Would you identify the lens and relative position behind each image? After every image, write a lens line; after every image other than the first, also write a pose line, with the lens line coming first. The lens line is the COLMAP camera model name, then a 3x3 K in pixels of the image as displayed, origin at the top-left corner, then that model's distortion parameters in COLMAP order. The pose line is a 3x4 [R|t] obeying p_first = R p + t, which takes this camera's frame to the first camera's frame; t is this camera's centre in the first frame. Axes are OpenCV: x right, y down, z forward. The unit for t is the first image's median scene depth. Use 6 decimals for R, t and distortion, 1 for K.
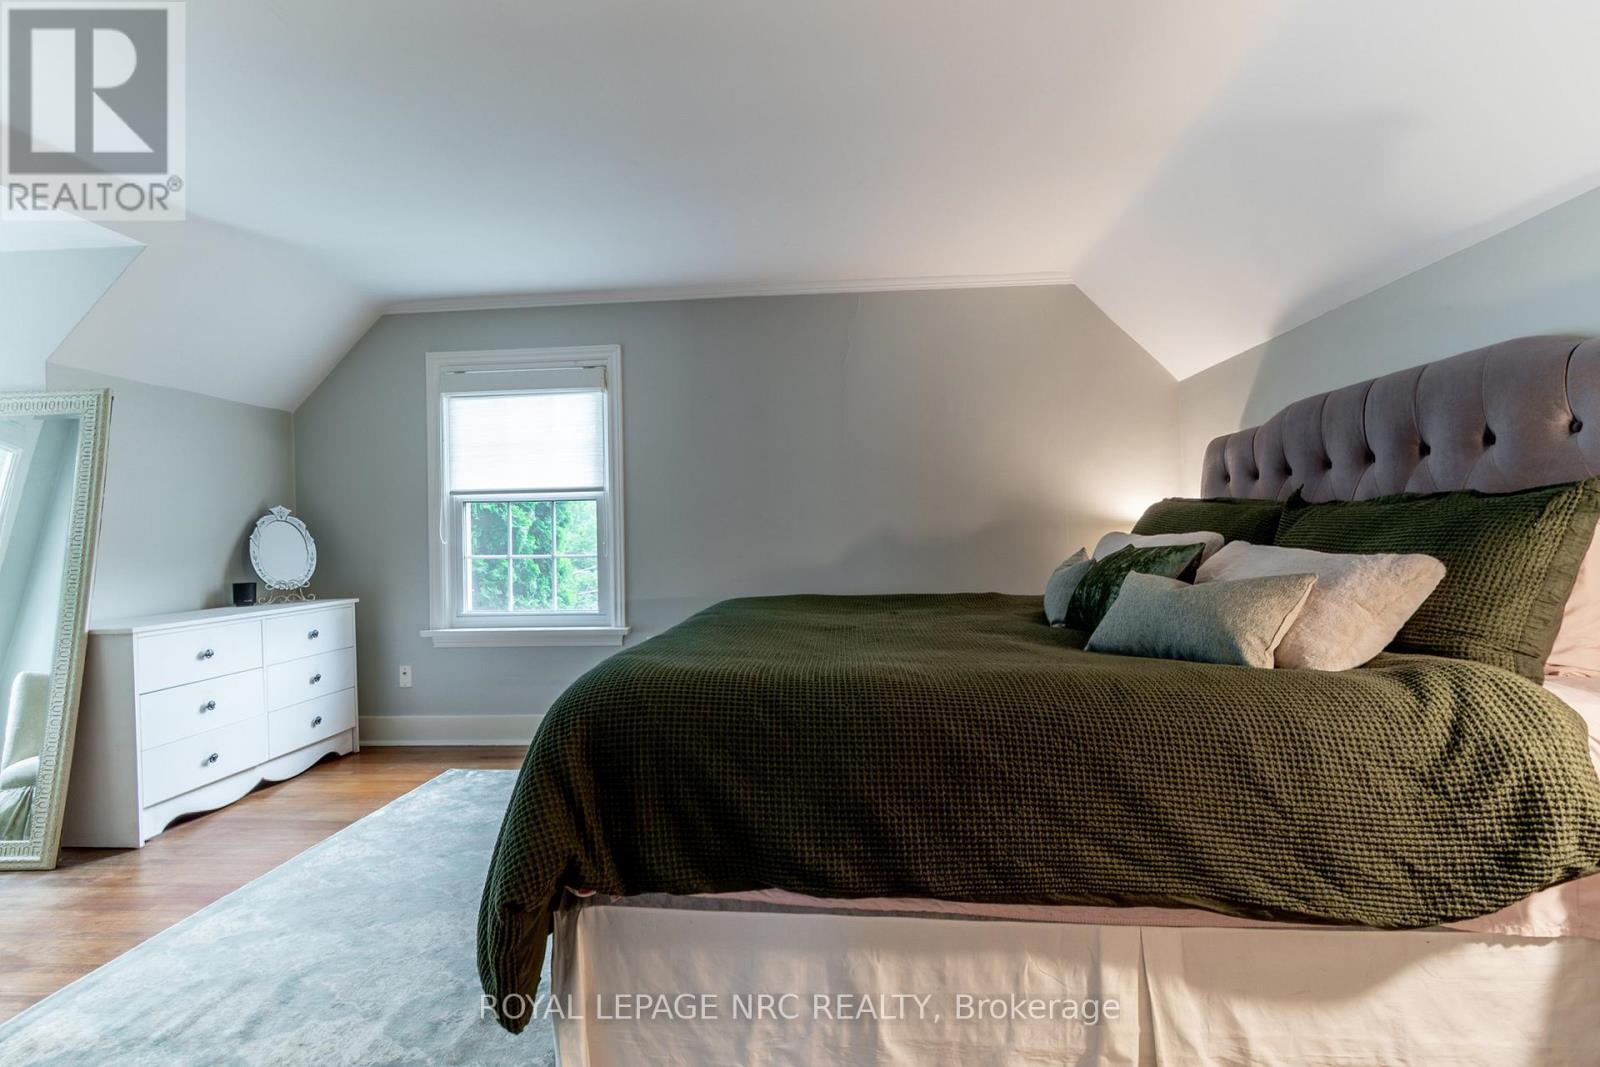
lens RADIAL K [[721.8, 0, 833.1], [0, 721.8, 528.8], [0, 0, 1]] dist [-0.003981, 0.000046]
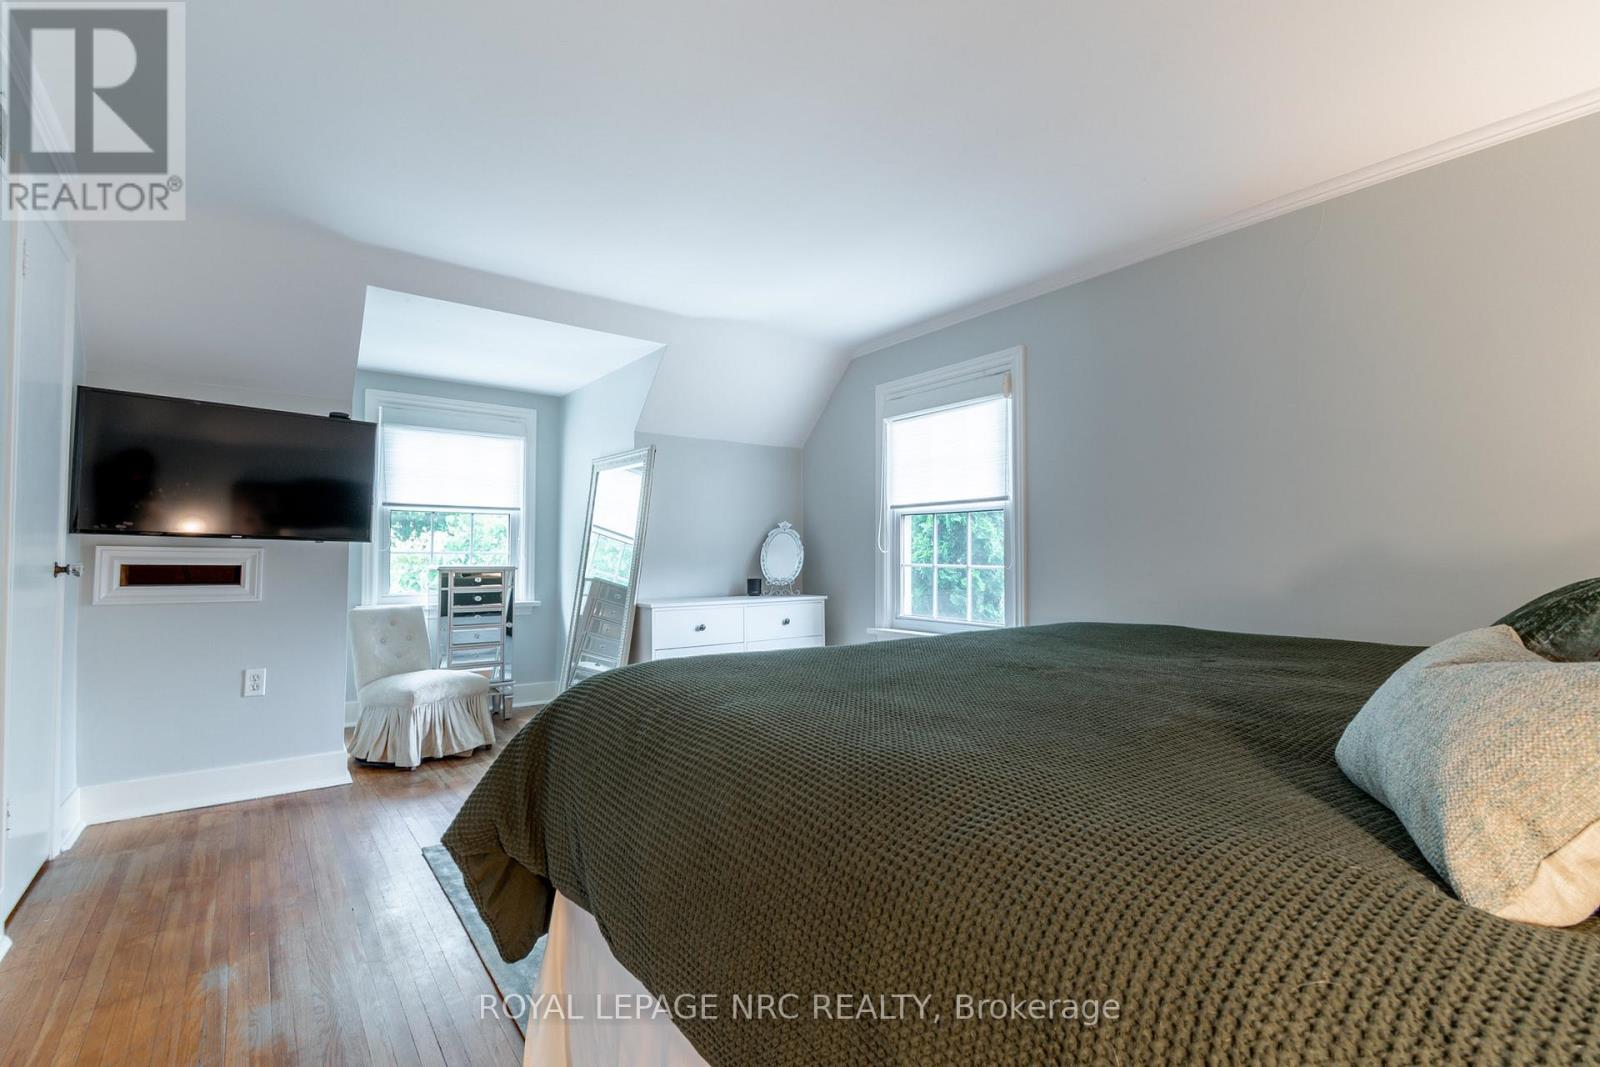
lens RADIAL K [[721.8, 0, 810.6], [0, 721.8, 531.7], [0, 0, 1]] dist [-0.003981, 0.000046]
pose [[0.652767, -0.005680, -0.757537, 0.256202], [-0.005606, 0.999908, -0.012327, 0.003169], [0.757538, 0.012293, 0.652676, 0.191064]]
